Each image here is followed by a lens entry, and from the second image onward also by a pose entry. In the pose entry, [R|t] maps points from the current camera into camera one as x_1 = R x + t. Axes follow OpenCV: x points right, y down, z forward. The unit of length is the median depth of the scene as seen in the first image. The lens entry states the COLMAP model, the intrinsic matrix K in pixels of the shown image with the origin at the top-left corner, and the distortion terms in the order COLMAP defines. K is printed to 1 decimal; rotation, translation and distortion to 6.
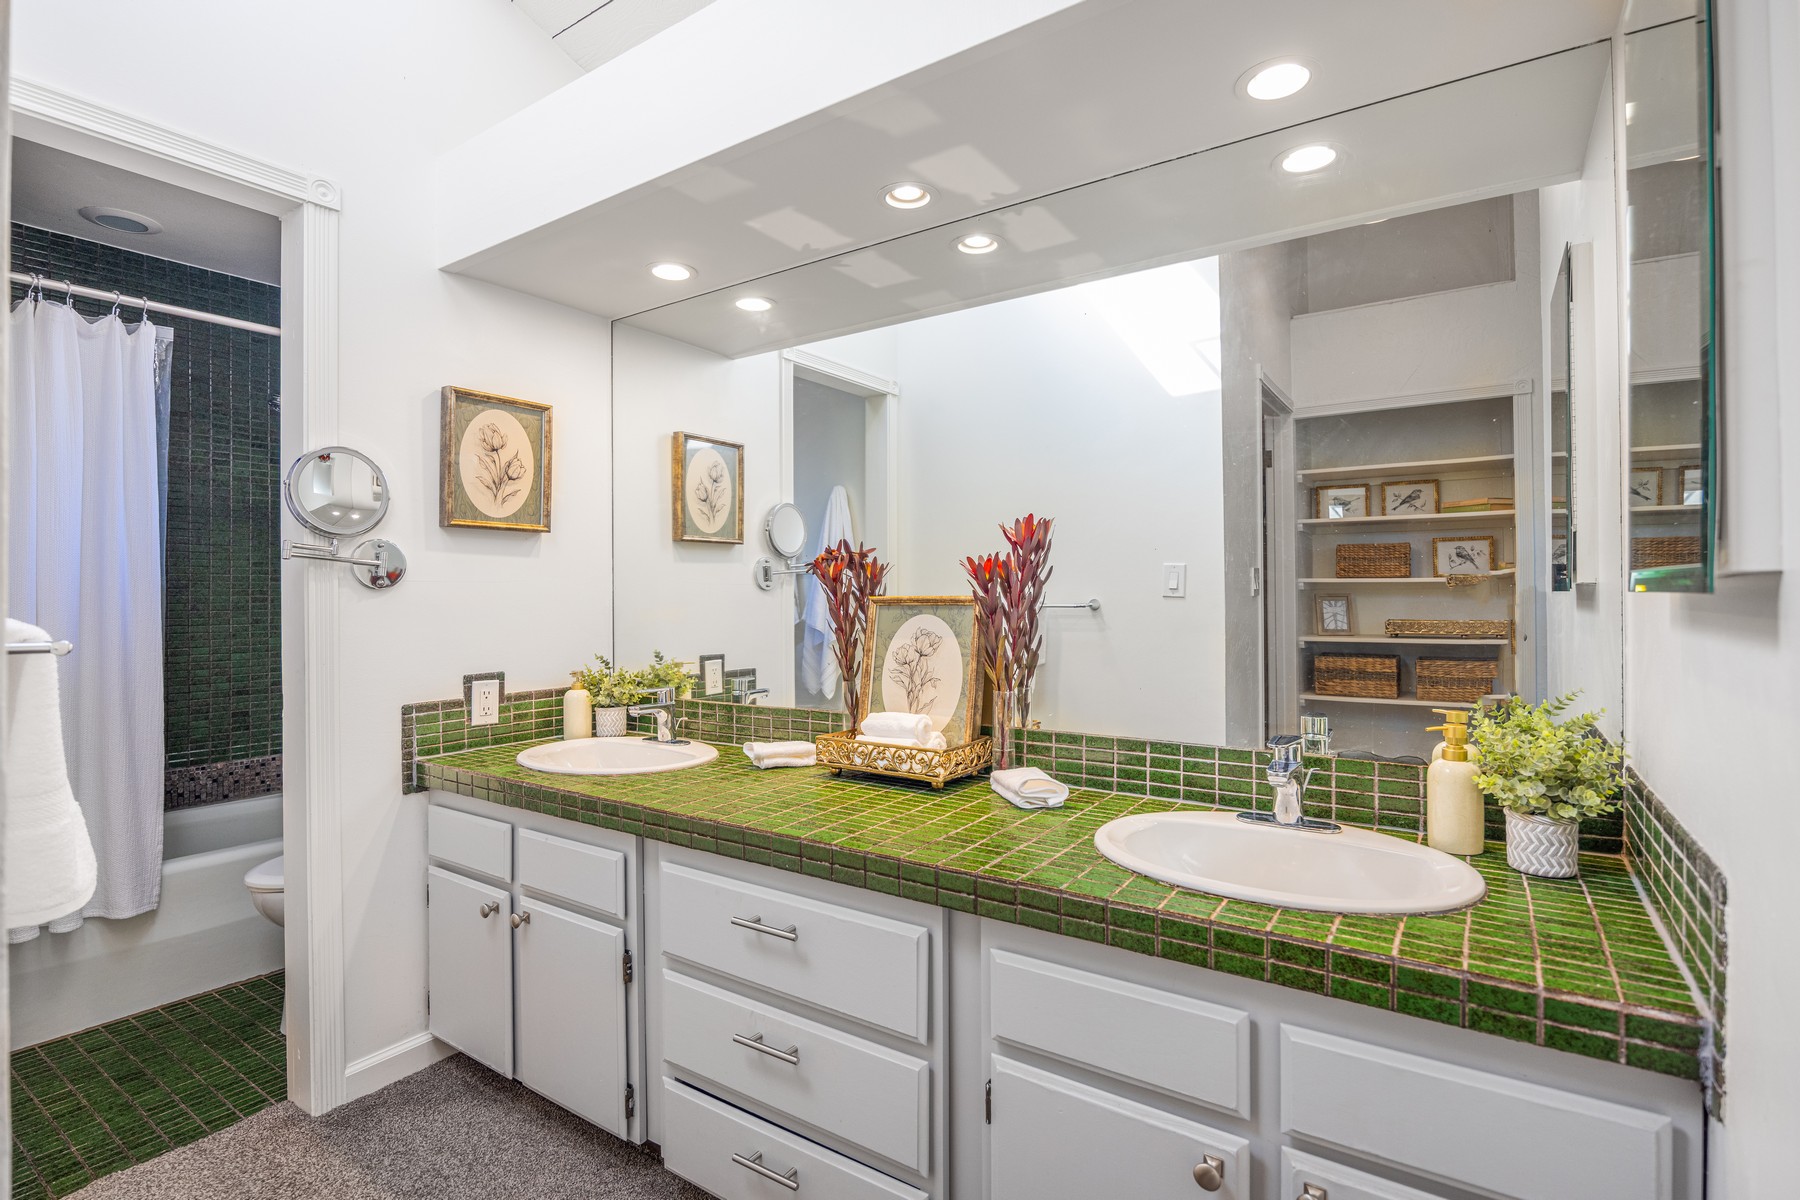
lens RADIAL K [[843.9, 0, 906.6], [0, 843.9, 593.6], [0, 0, 1]] dist [-0.009387, -0.000070]
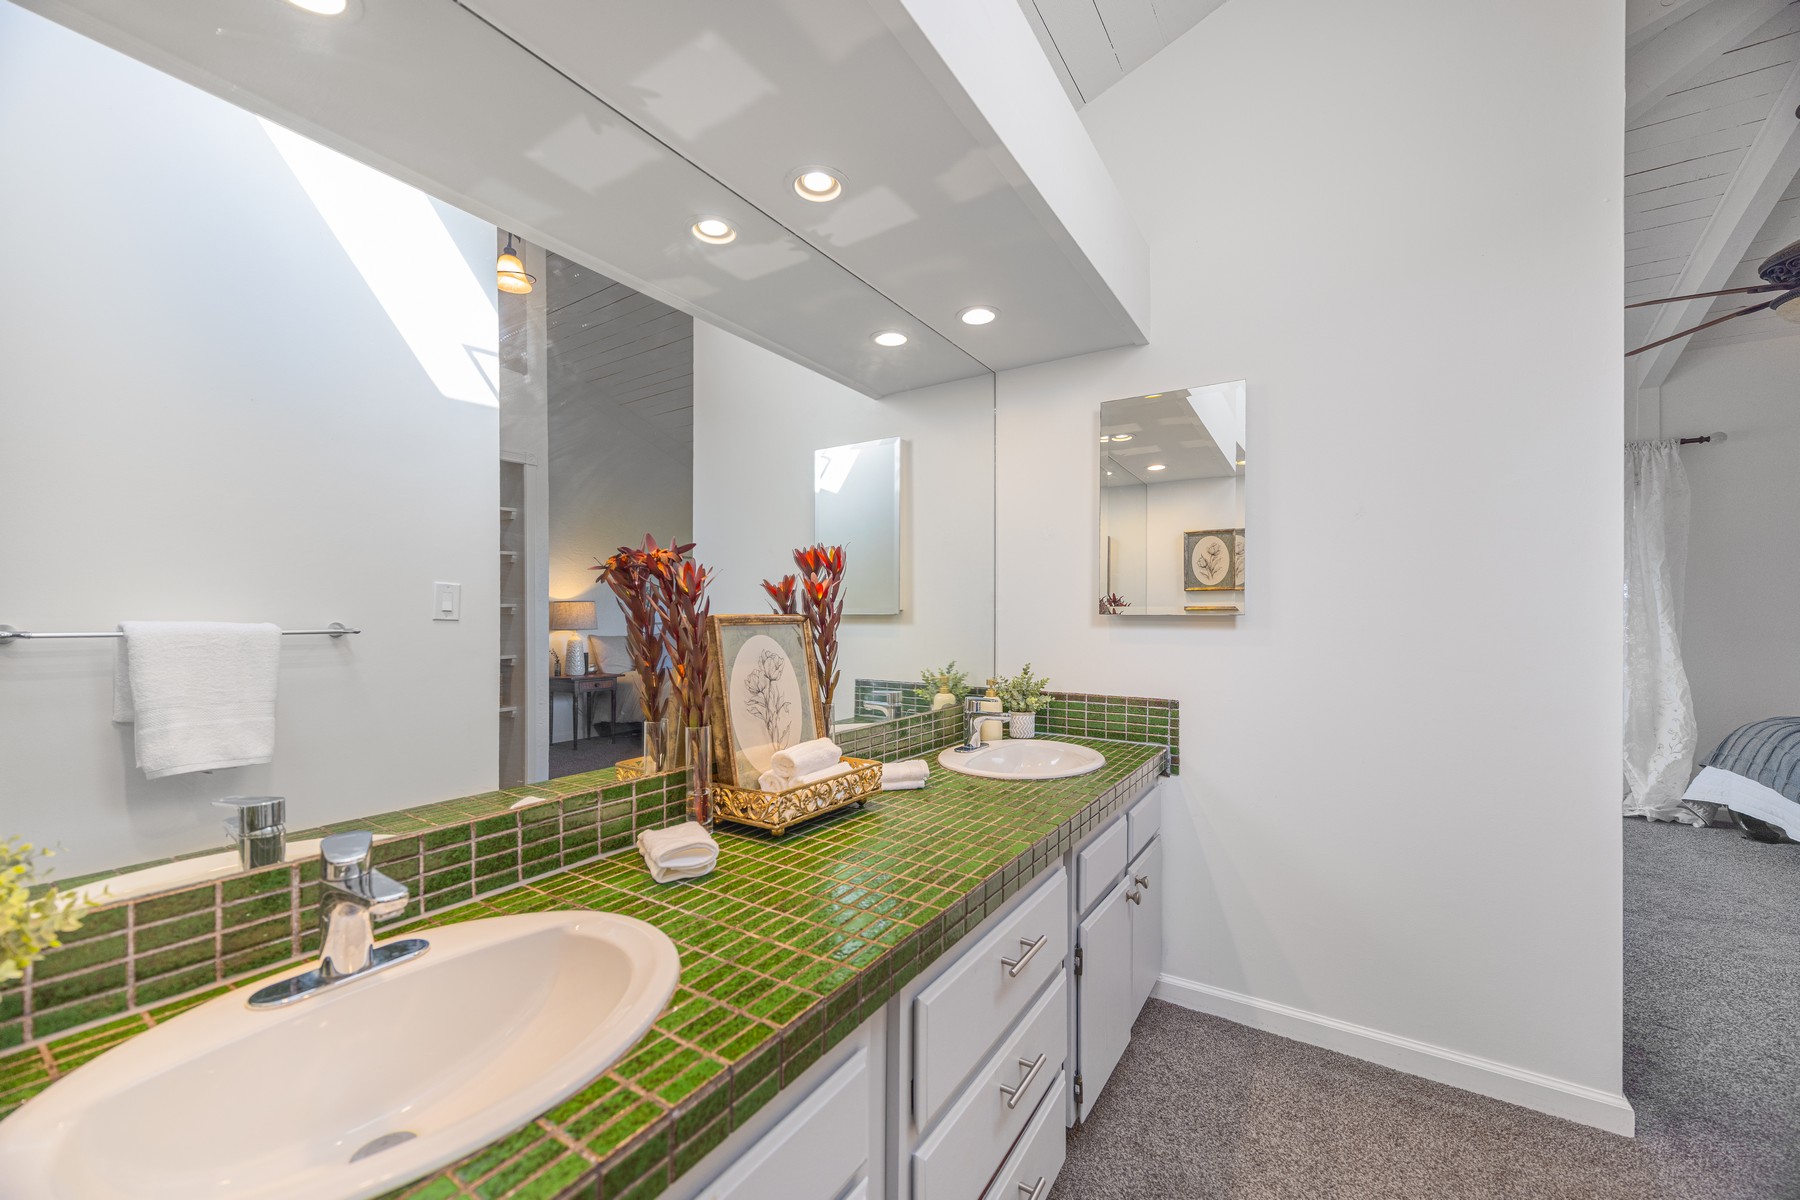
lens RADIAL K [[706.0, 0, 907.2], [0, 706.0, 611.0], [0, 0, 1]] dist [-0.001490, -0.000266]
pose [[-0.029240, 0.015245, 0.999456, -0.698089], [0.003045, 0.999880, -0.015162, 0.012121], [-0.999568, 0.002600, -0.029283, 0.831512]]
